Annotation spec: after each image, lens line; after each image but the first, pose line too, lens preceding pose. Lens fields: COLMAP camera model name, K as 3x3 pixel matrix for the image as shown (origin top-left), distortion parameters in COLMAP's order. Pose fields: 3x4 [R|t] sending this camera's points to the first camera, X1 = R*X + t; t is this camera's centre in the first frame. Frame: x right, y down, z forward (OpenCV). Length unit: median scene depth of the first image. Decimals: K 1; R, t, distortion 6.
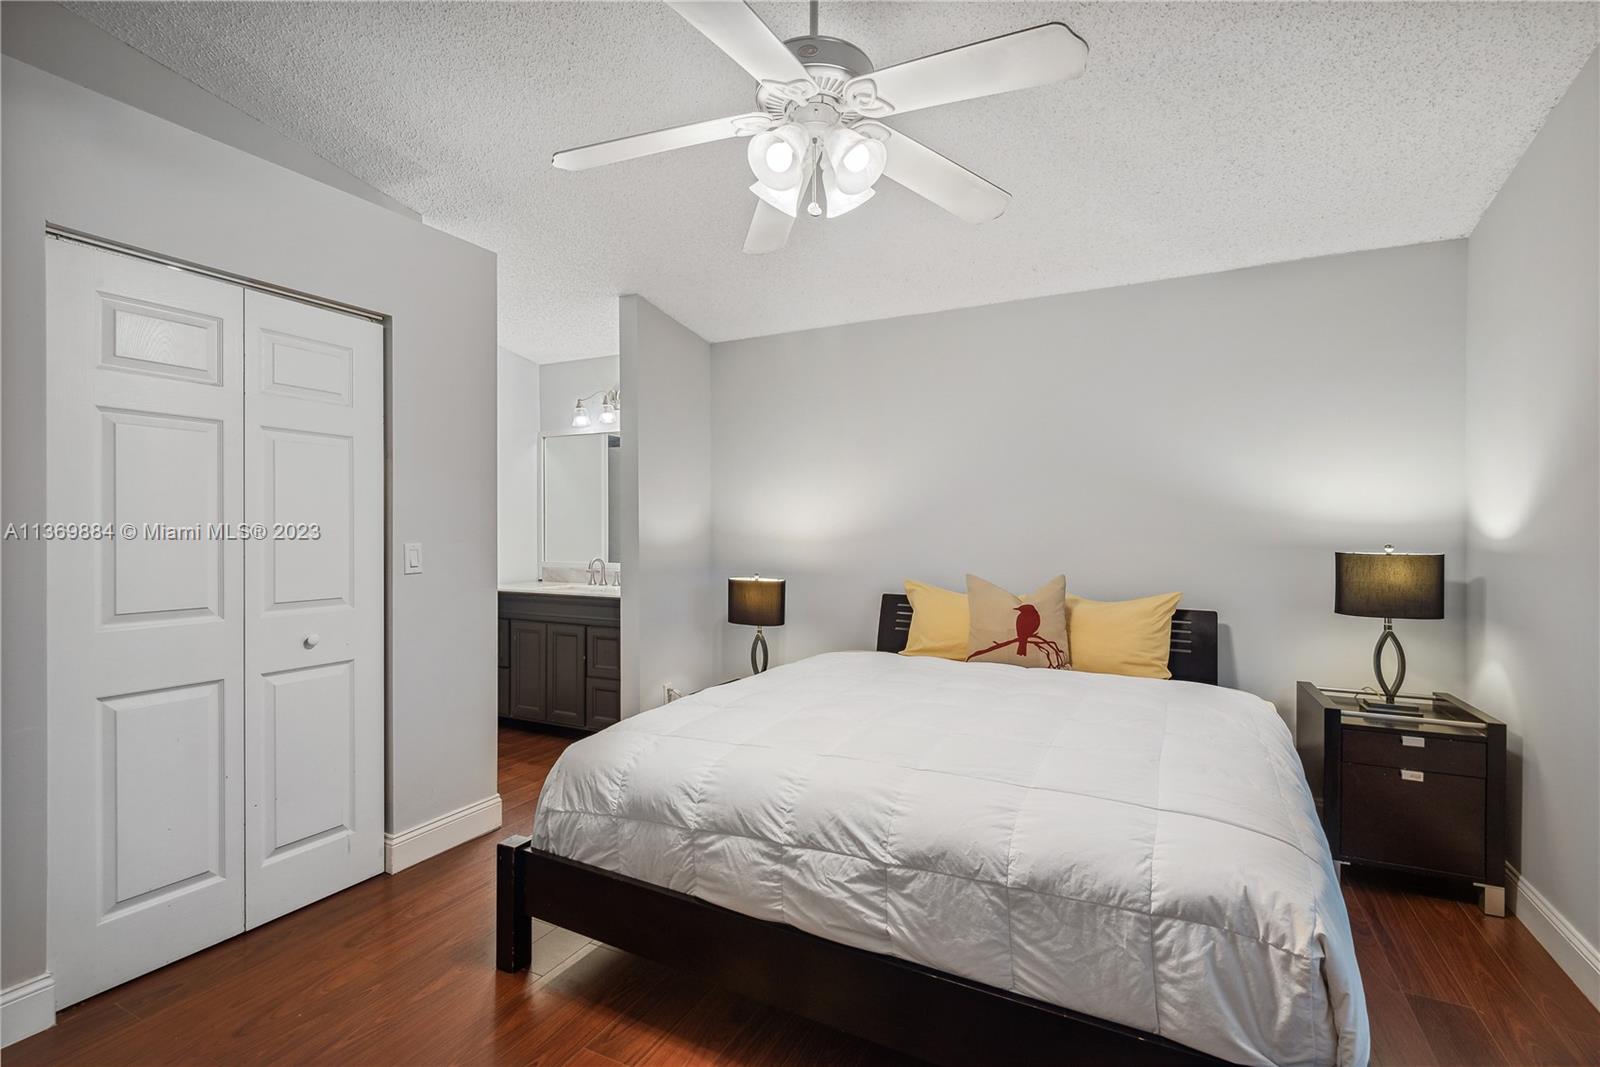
lens RADIAL K [[735.7, 0, 800.1], [0, 735.7, 535.5], [0, 0, 1]] dist [-0.001218, -0.000396]
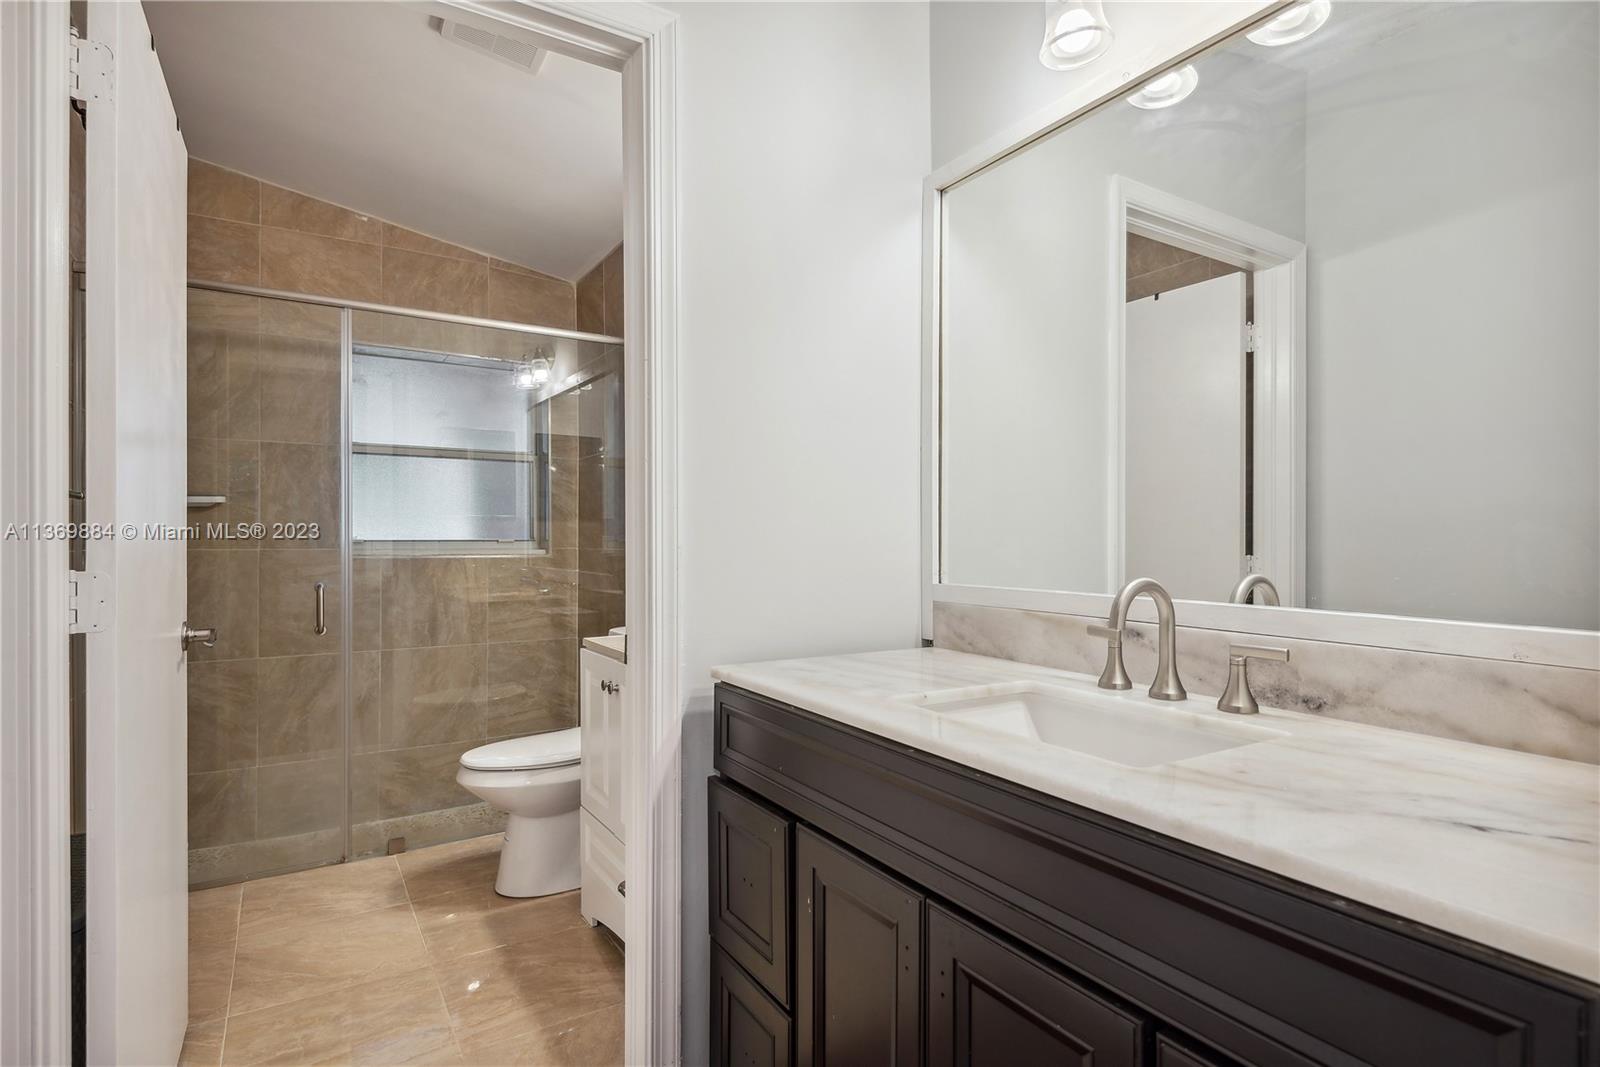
lens RADIAL K [[810.1, 0, 803.5], [0, 810.1, 548.9], [0, 0, 1]] dist [-0.001052, -0.004981]
pose [[0.867515, 0.008272, -0.497343, -0.231077], [-0.007345, 0.999966, 0.003820, 0.019343], [0.497357, 0.000339, 0.867546, 0.686961]]
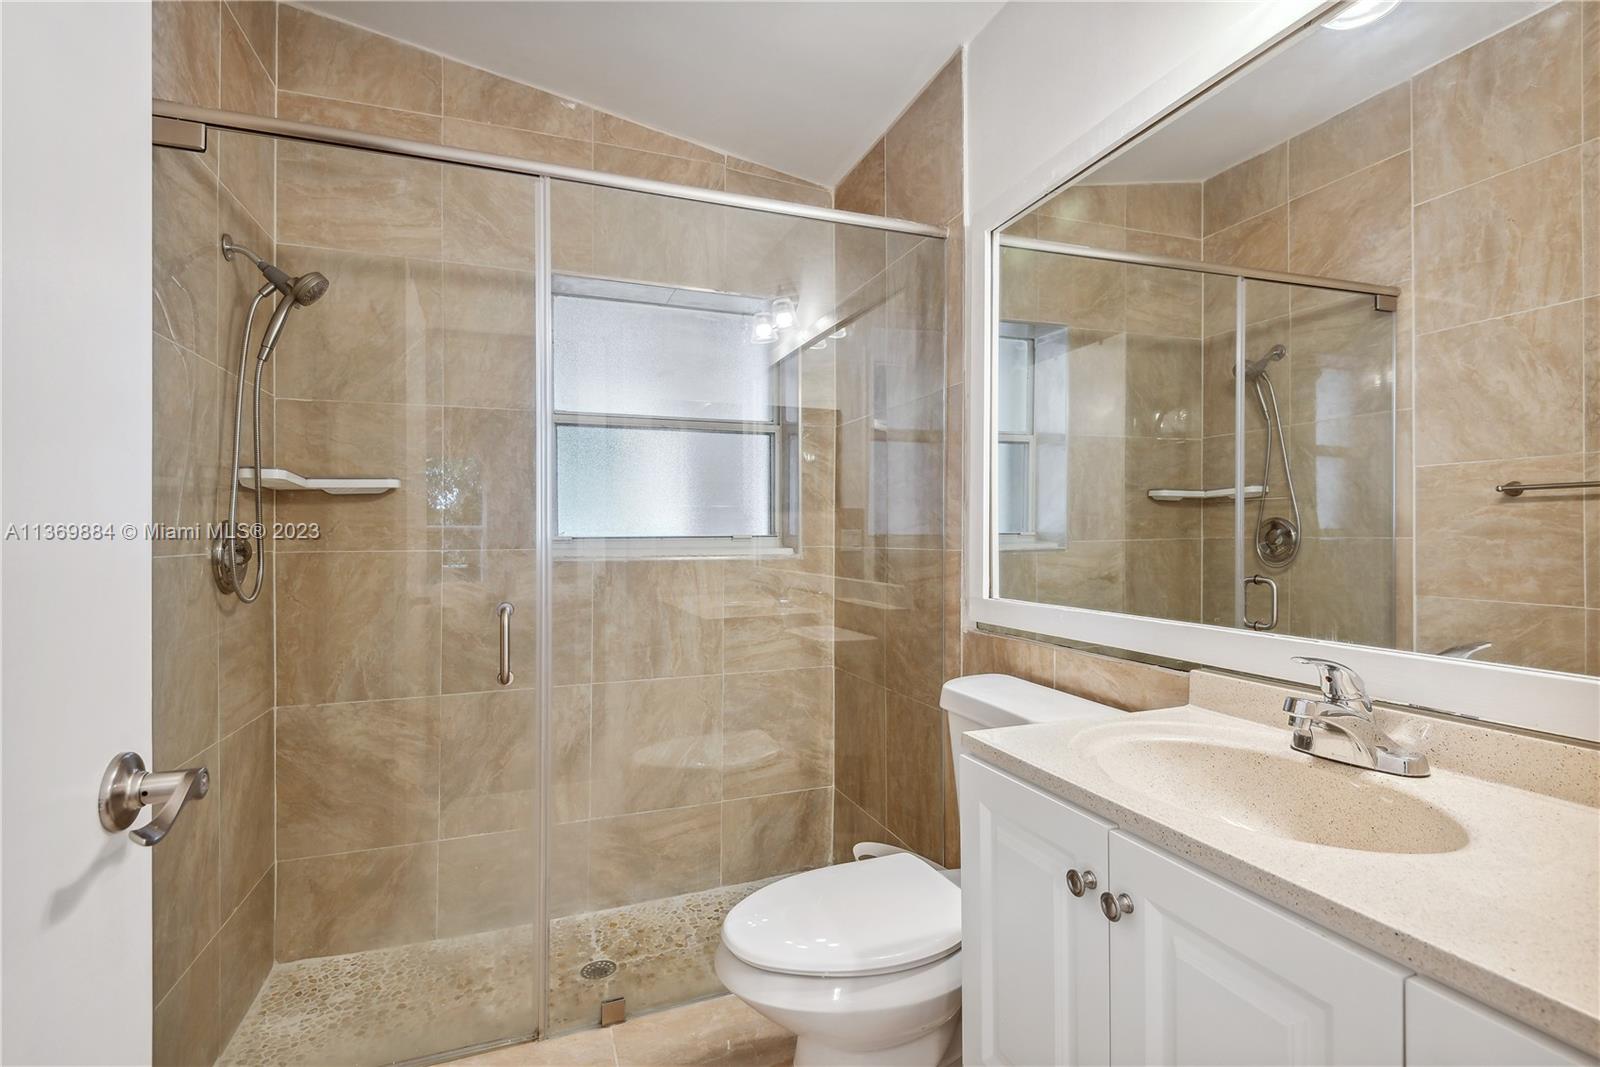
lens RADIAL K [[775.1, 0, 800.6], [0, 775.1, 528.7], [0, 0, 1]] dist [0.003016, 0.001264]
pose [[0.738701, -0.007544, -0.673991, -0.480259], [-0.002162, 0.999906, -0.013561, 0.018122], [0.674029, 0.011474, 0.738615, 0.846890]]
